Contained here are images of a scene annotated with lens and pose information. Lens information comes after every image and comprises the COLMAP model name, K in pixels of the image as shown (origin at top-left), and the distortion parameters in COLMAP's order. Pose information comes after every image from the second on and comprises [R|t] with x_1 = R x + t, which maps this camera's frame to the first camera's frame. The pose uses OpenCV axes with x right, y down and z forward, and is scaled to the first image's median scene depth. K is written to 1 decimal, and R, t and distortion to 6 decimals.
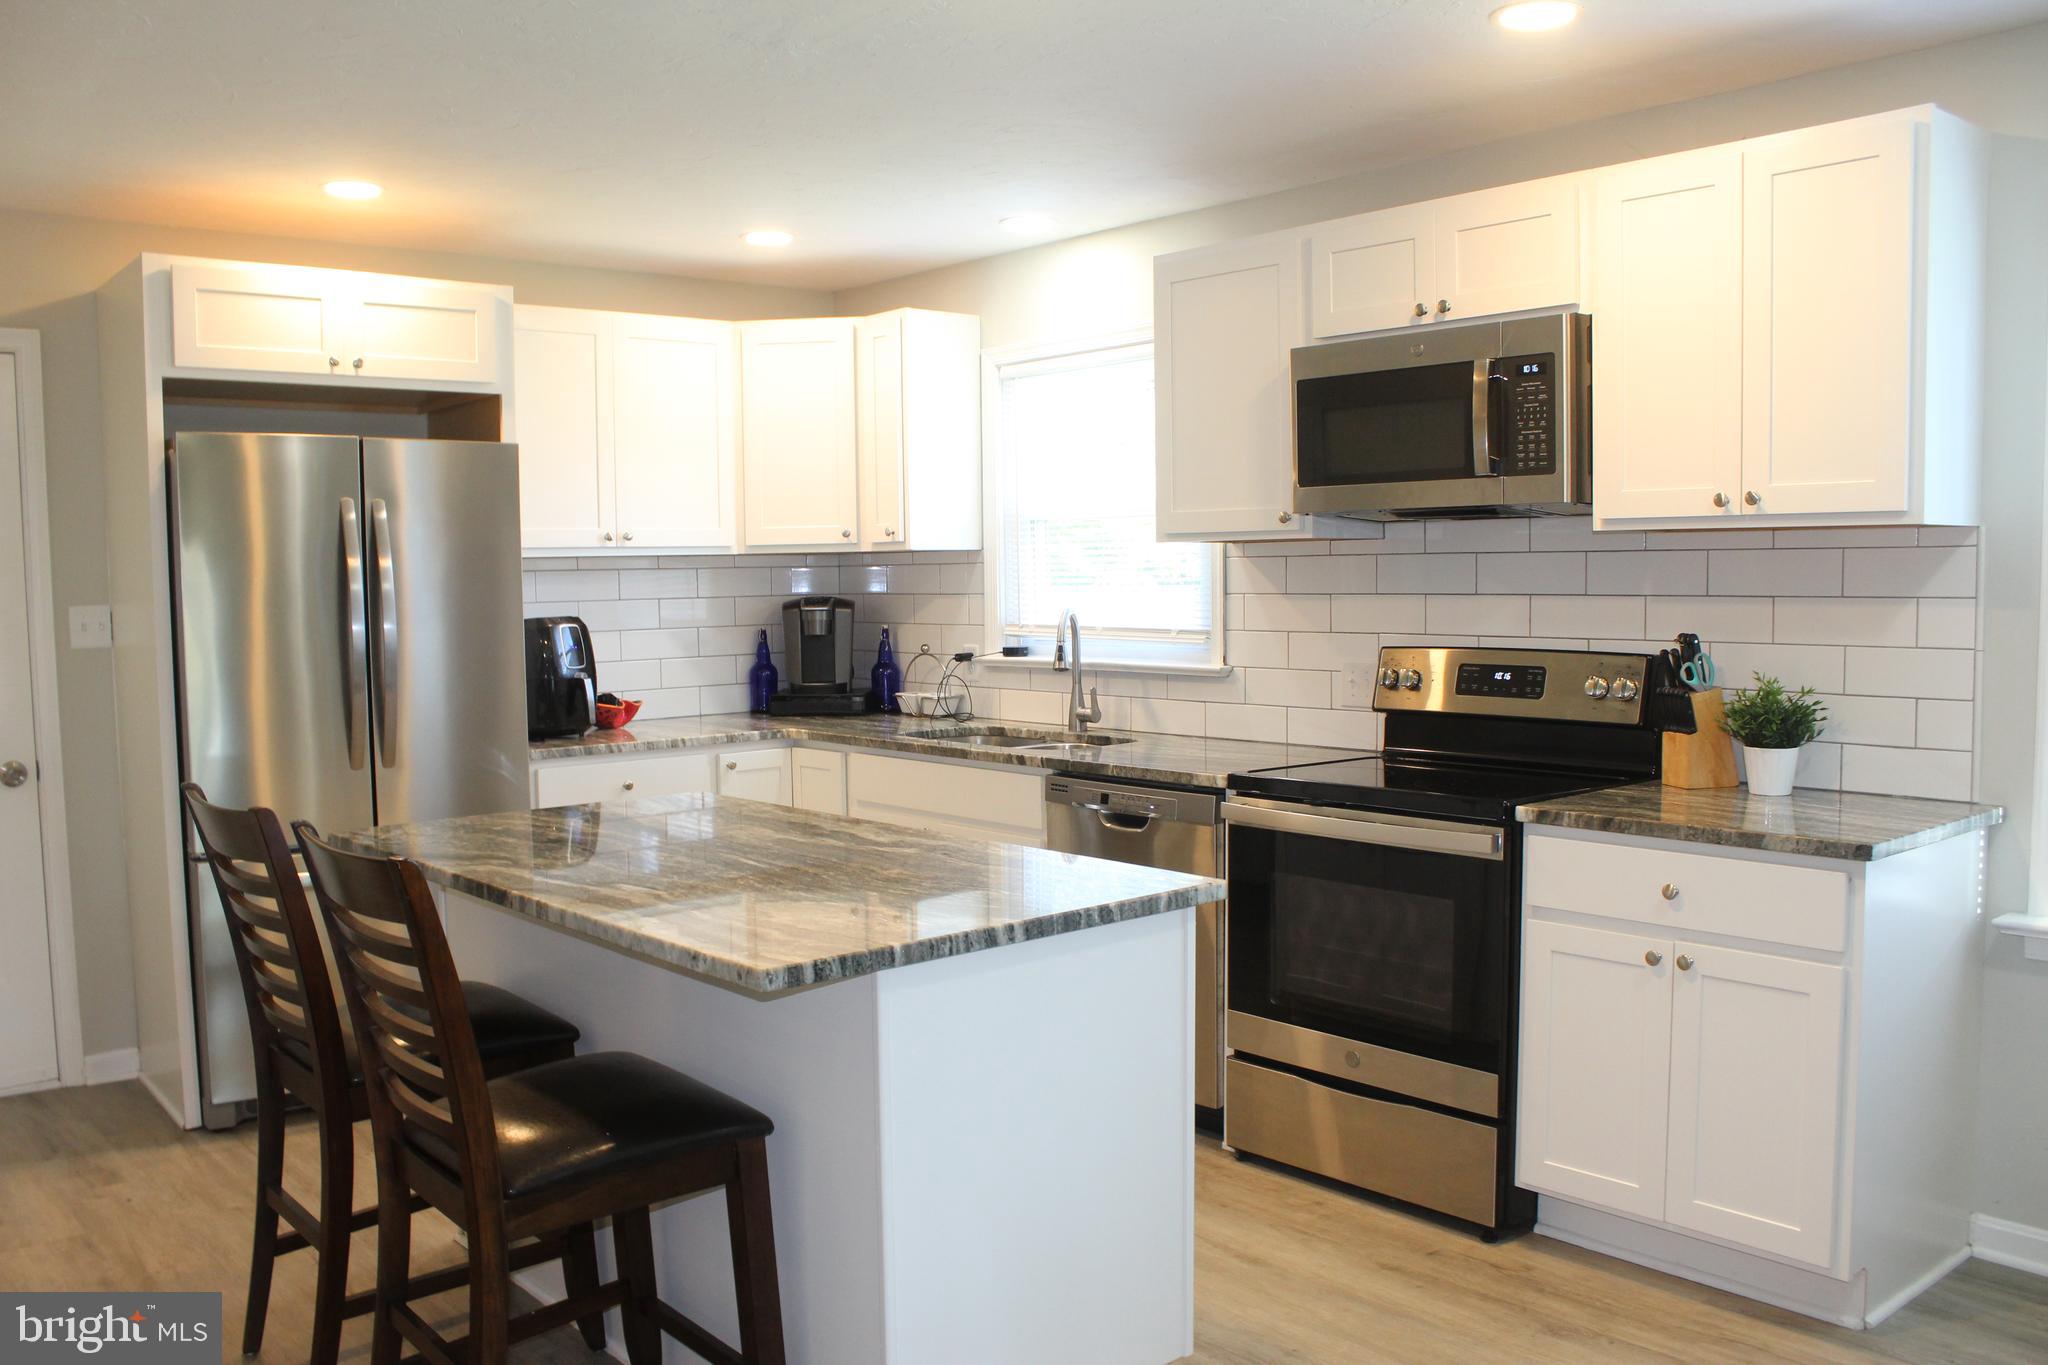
lens RADIAL K [[1721.8, 0, 1007.2], [0, 1721.8, 679.6], [0, 0, 1]] dist [-0.126646, 0.052254]
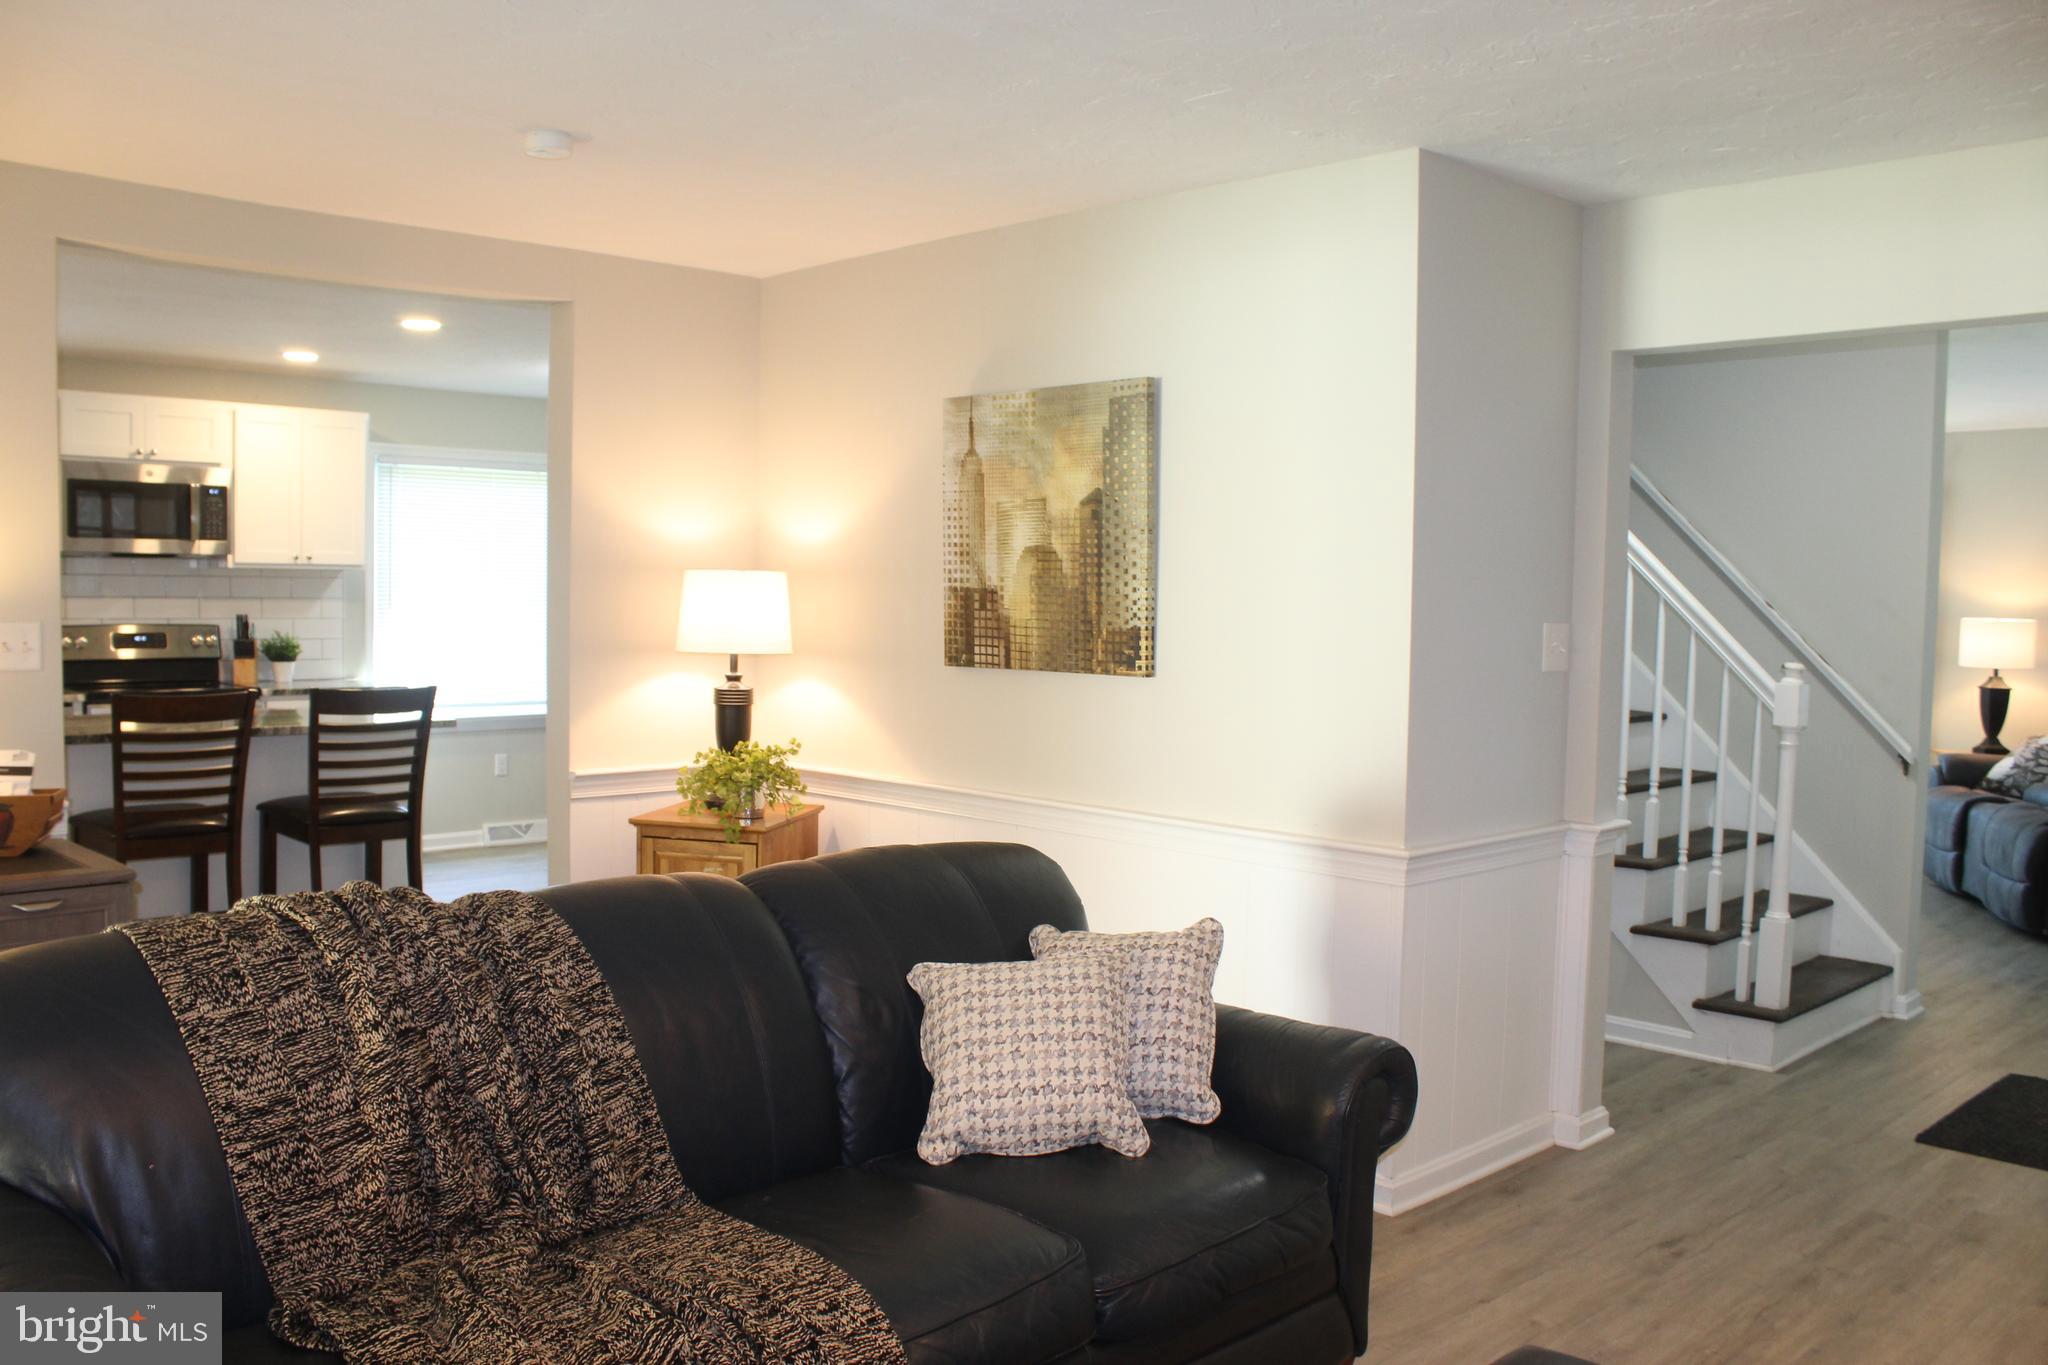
lens RADIAL K [[1721.8, 0, 1016.3], [0, 1721.8, 693.4], [0, 0, 1]] dist [-0.126646, 0.052254]
pose [[-0.110387, -0.045739, 0.992836, -1.610119], [0.055260, 0.997113, 0.052080, 0.014146], [-0.992351, 0.060613, -0.107541, 0.200656]]
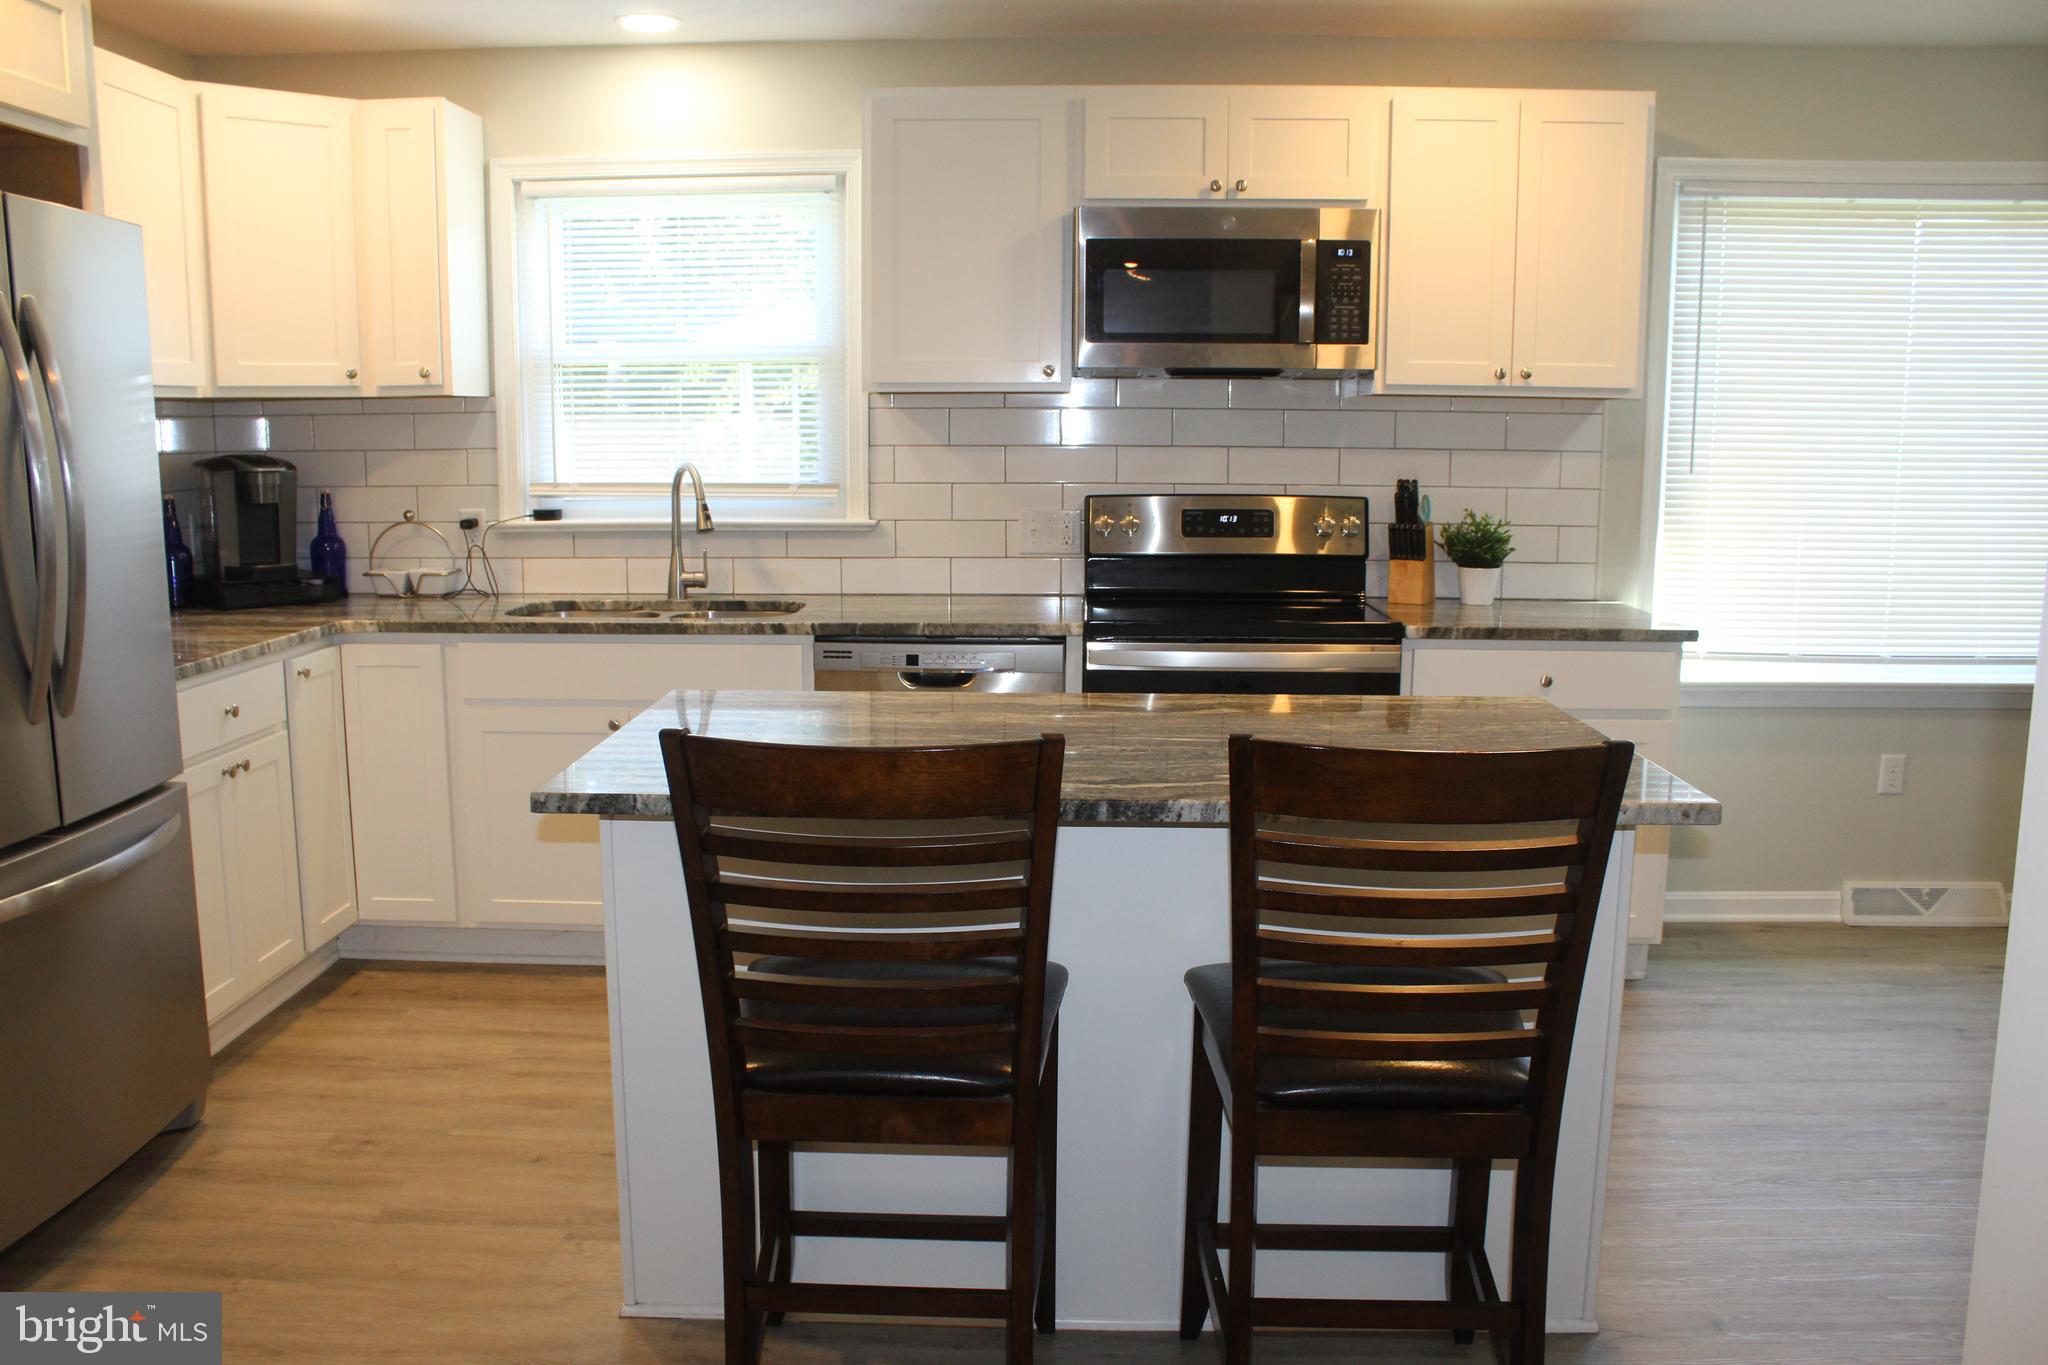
lens RADIAL K [[1721.8, 0, 1008.6], [0, 1721.8, 694.1], [0, 0, 1]] dist [-0.126646, 0.052254]
pose [[0.661975, -0.098773, 0.742990, -0.625957], [0.034980, 0.994270, 0.101012, -0.006457], [-0.748709, -0.040878, 0.661637, 0.326543]]
